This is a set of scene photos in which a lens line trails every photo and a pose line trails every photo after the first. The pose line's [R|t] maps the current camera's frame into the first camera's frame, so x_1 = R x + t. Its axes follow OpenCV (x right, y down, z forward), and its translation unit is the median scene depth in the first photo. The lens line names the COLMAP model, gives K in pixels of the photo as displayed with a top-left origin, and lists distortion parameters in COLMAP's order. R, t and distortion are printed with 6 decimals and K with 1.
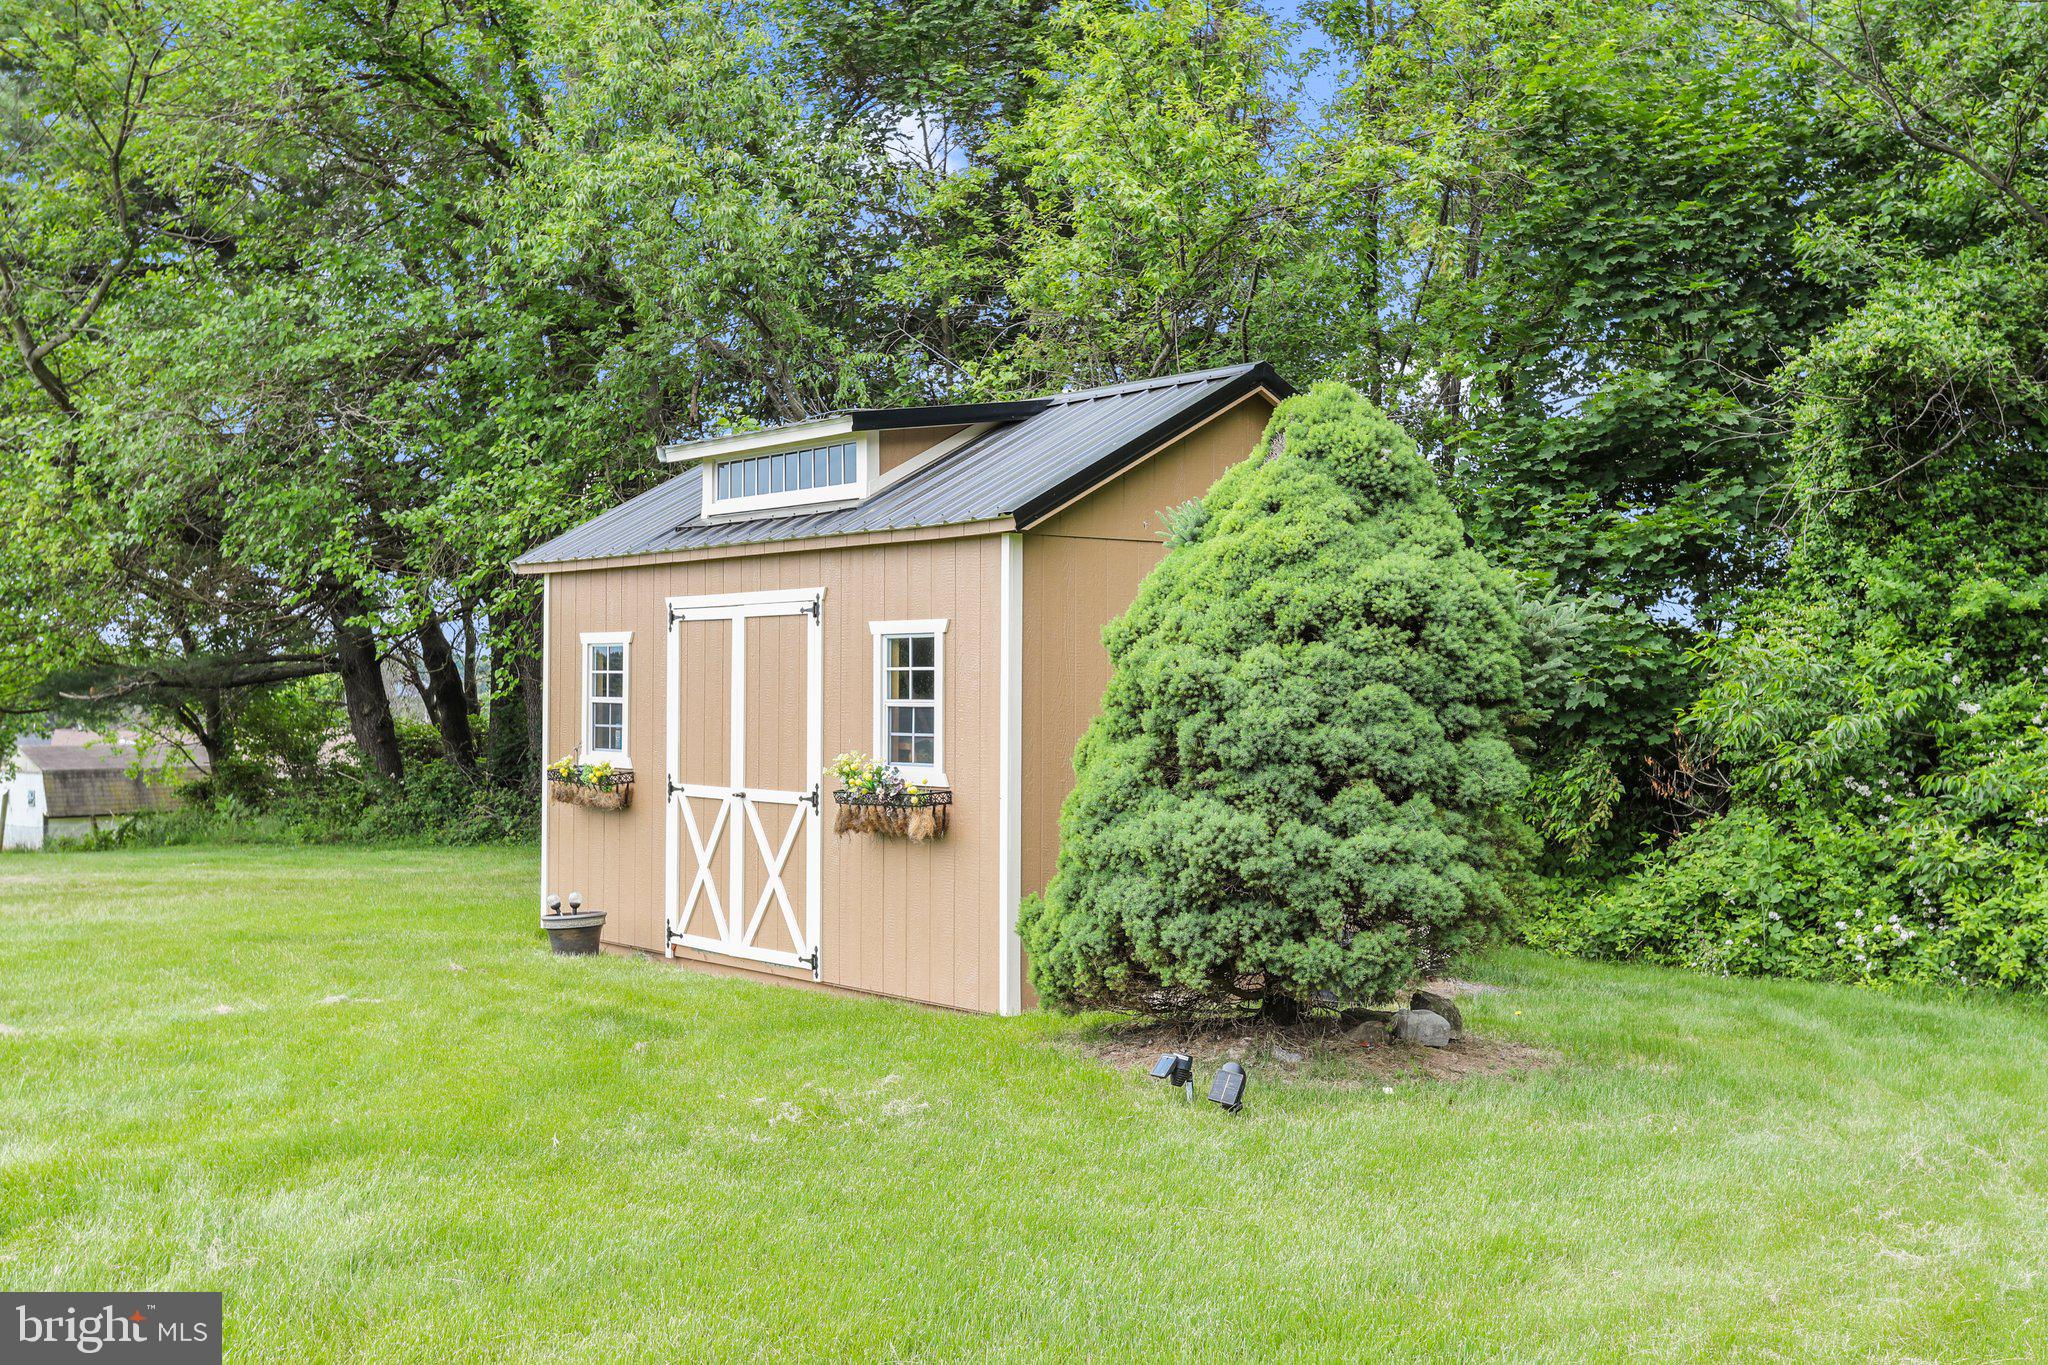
lens RADIAL K [[2358.0, 0, 1024.0], [0, 2358.0, 682.5], [0, 0, 1]] dist [0.239485, 0.004692]
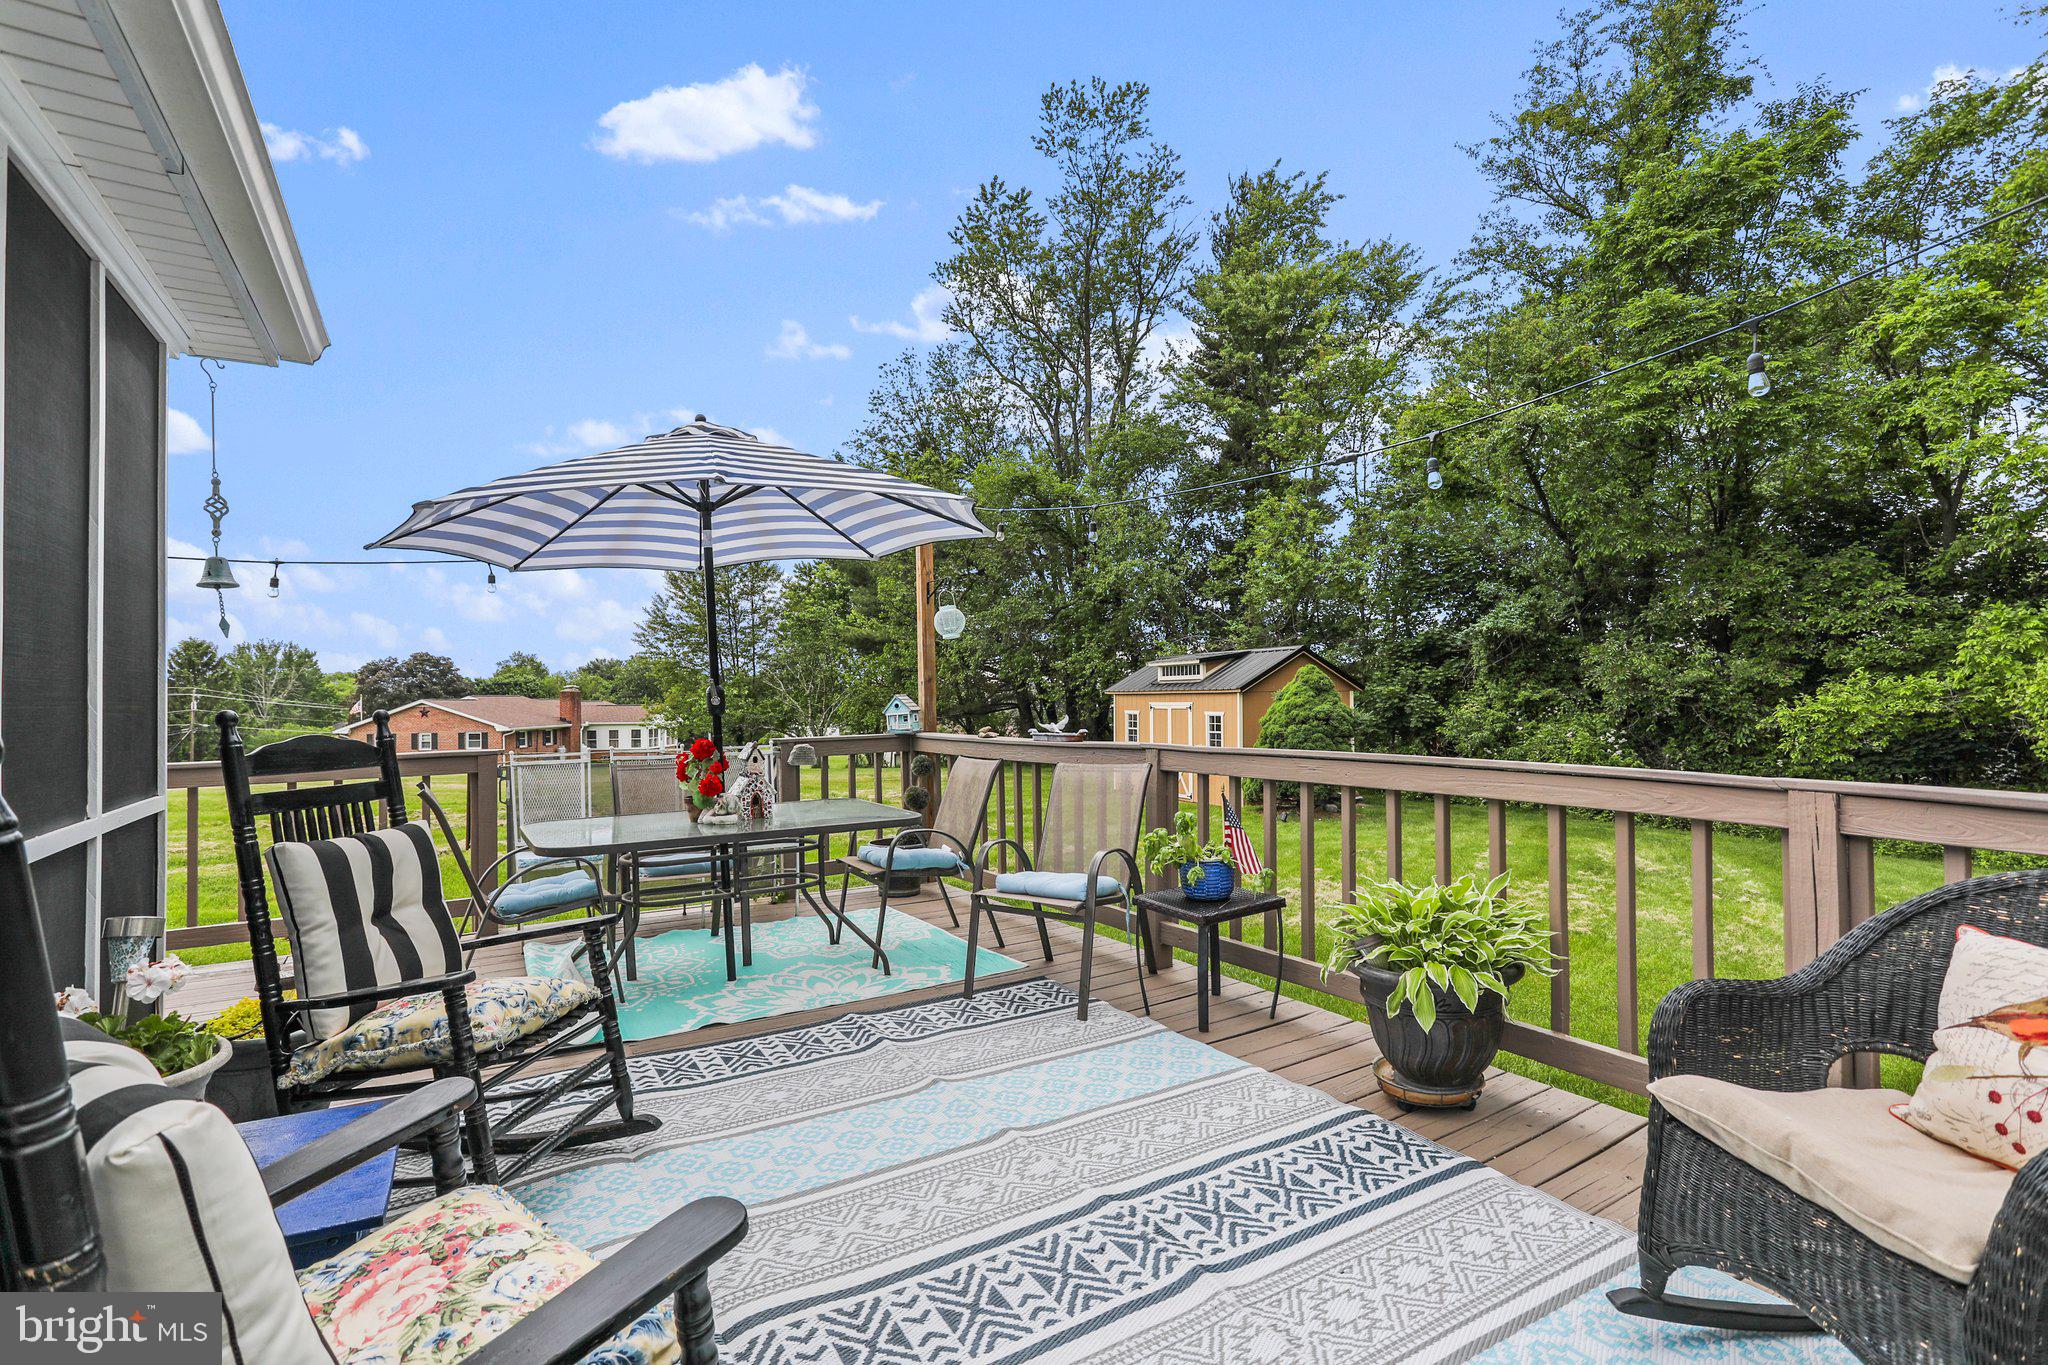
lens RADIAL K [[984.2, 0, 1019.7], [0, 984.2, 688.1], [0, 0, 1]] dist [-0.056227, 0.032379]
pose [[0.971663, -0.012480, -0.236039, 0.020404], [0.009790, 0.999873, -0.012566, -0.040913], [0.236166, 0.009899, 0.971662, -0.591061]]
